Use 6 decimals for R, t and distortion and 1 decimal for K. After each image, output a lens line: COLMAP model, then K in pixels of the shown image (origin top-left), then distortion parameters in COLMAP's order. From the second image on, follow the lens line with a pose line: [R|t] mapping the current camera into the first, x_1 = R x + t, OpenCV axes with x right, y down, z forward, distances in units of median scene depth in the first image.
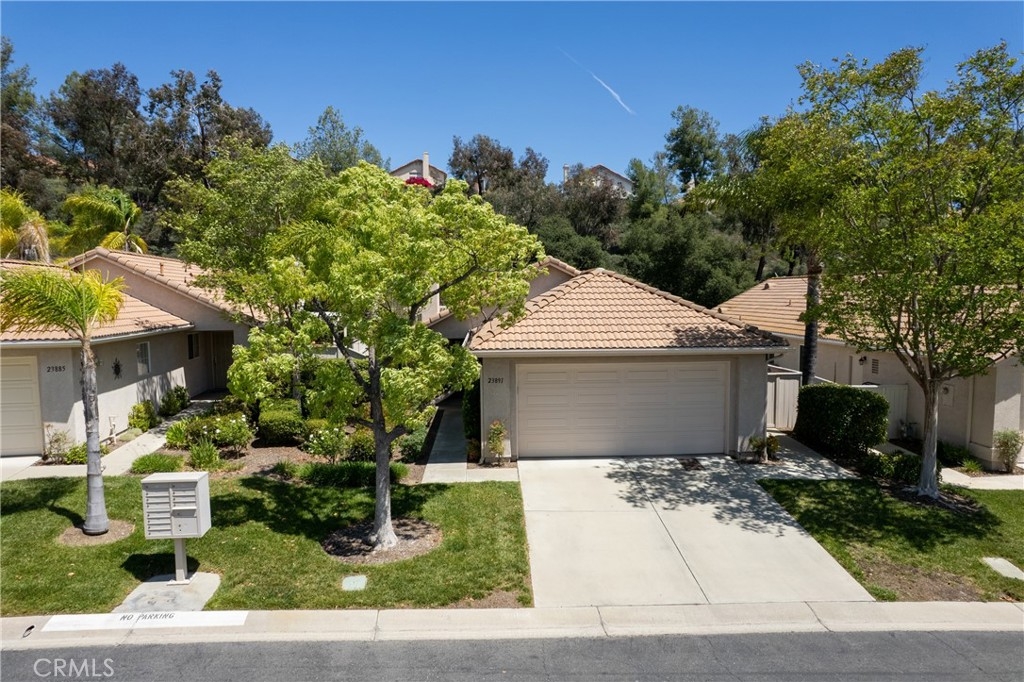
lens RADIAL K [[653.4, 0, 514.7], [0, 653.4, 341.9], [0, 0, 1]] dist [-0.067554, 0.061610]
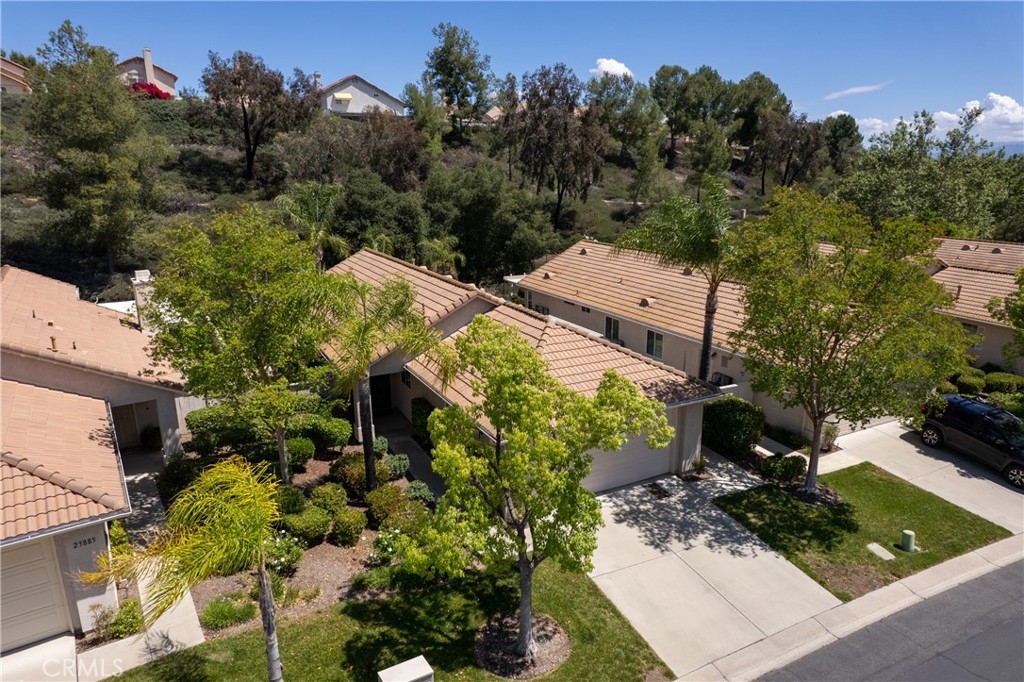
lens RADIAL K [[653.4, 0, 510.6], [0, 653.4, 341.3], [0, 0, 1]] dist [-0.067554, 0.061610]
pose [[0.910510, -0.103901, 0.400219, -0.456372], [0.031353, 0.982476, 0.183733, -0.333574], [-0.412296, -0.154743, 0.897812, 0.014641]]
